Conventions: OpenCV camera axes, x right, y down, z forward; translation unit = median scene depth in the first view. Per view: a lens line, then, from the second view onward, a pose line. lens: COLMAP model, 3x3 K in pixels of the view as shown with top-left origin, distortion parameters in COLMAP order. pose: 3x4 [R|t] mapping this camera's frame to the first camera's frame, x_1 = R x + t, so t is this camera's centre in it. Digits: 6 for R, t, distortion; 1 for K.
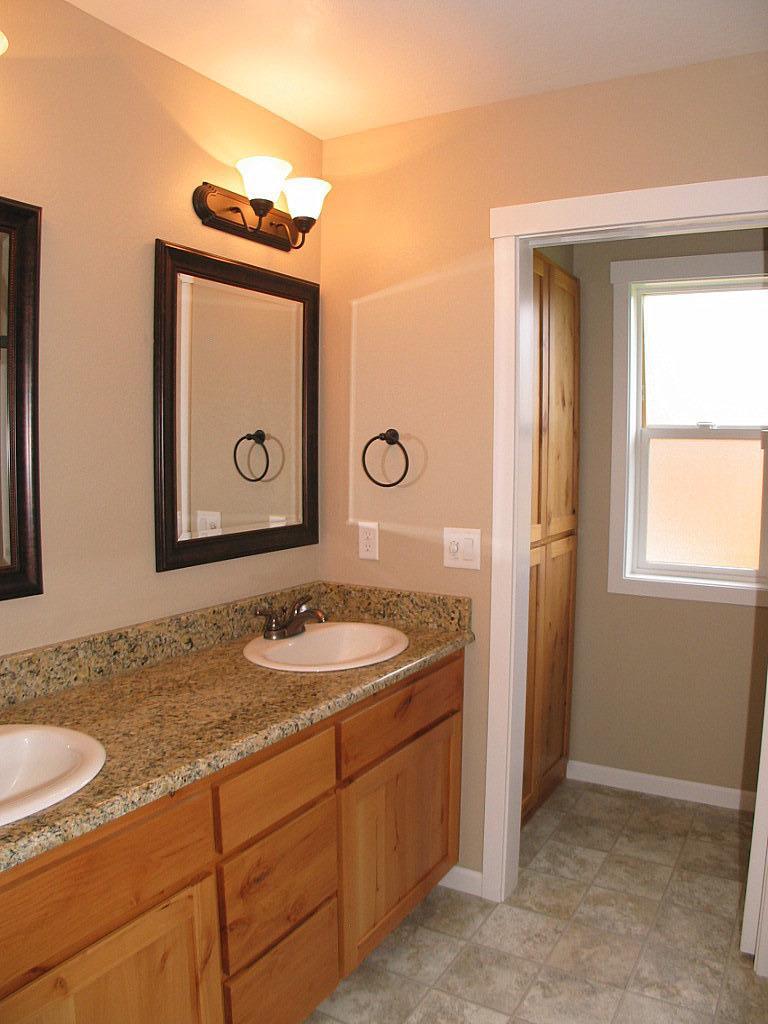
lens RADIAL K [[777.1, 0, 385.2], [0, 777.1, 510.3], [0, 0, 1]] dist [-0.165868, 0.044478]
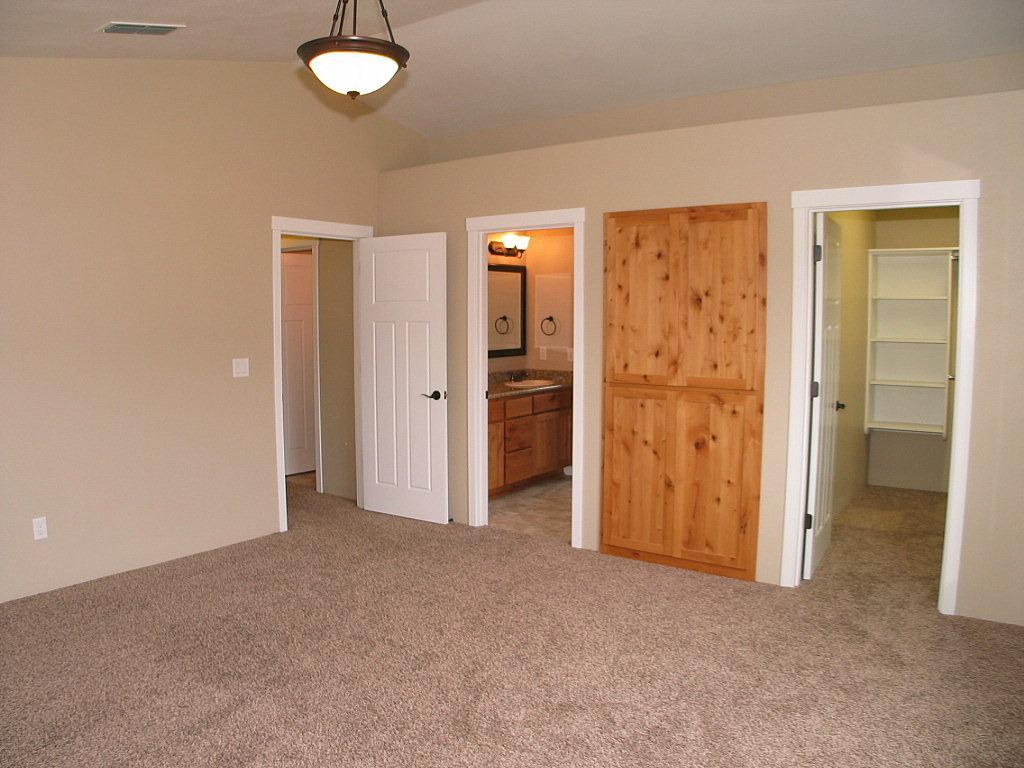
lens RADIAL K [[777.1, 0, 513.7], [0, 777.1, 380.2], [0, 0, 1]] dist [-0.165868, 0.044478]
pose [[0.996422, 0.000580, -0.084519, 0.124120], [-0.000185, 0.999989, 0.004674, 0.134842], [0.084520, -0.004642, 0.996411, -2.091236]]
